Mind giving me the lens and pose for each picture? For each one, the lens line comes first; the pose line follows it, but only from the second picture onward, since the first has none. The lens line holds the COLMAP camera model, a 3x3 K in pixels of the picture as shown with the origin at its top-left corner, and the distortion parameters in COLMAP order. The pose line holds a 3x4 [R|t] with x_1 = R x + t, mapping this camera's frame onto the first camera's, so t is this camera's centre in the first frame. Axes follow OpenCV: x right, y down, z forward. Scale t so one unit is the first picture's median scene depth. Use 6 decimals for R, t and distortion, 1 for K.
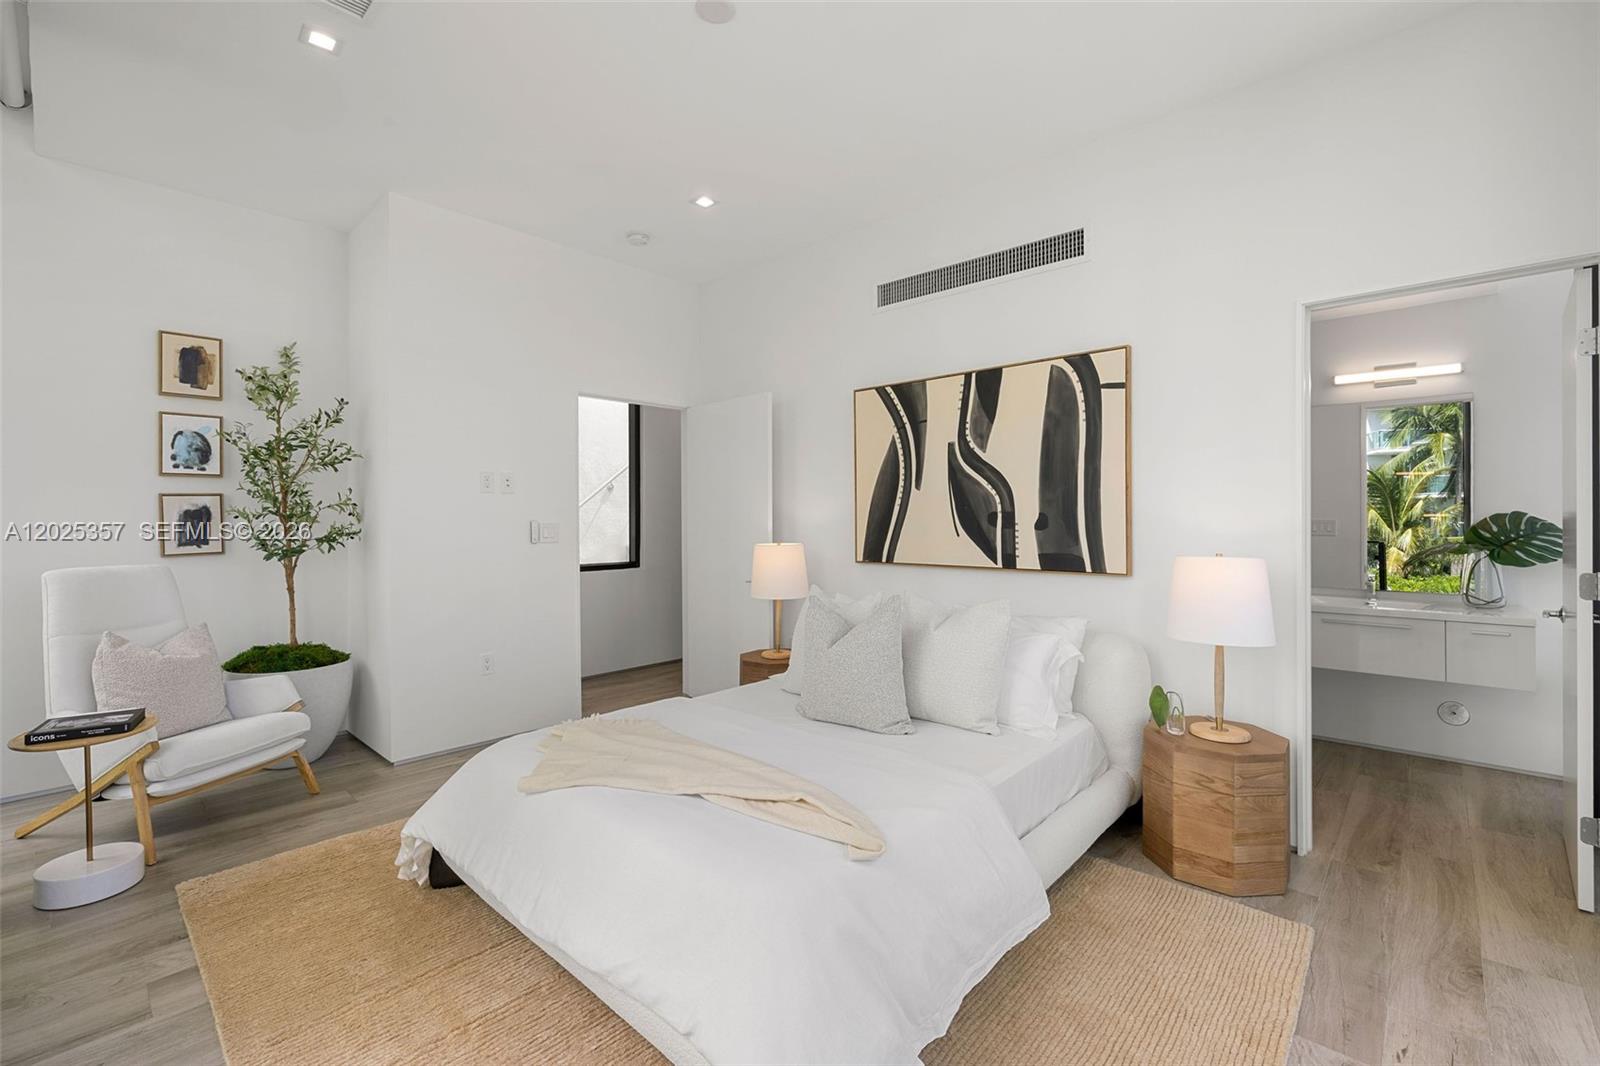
lens RADIAL K [[680.9, 0, 797.1], [0, 680.9, 532.5], [0, 0, 1]] dist [-0.004534, -0.000800]
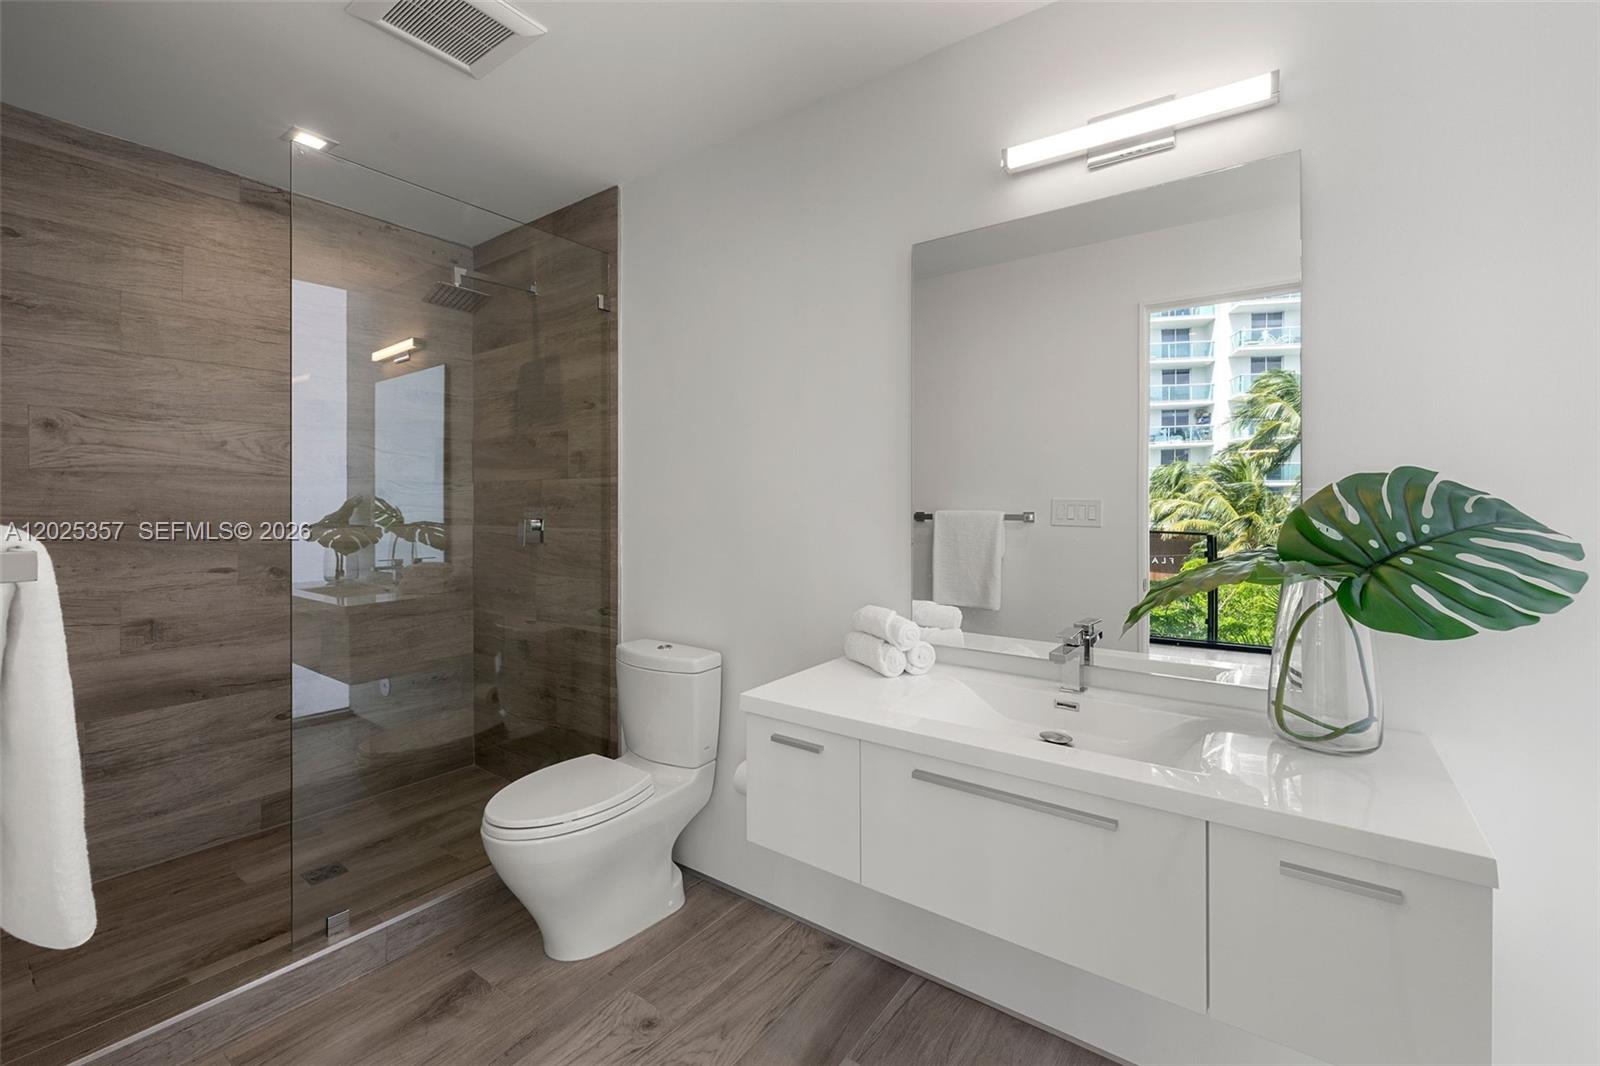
lens RADIAL K [[680.9, 0, 791.9], [0, 680.9, 527.2], [0, 0, 1]] dist [-0.004534, -0.000800]
pose [[0.989917, 0.002979, 0.141621, 0.709934], [-0.005179, 0.999872, 0.015169, -0.003678], [-0.141557, -0.015749, 0.989805, 0.709582]]
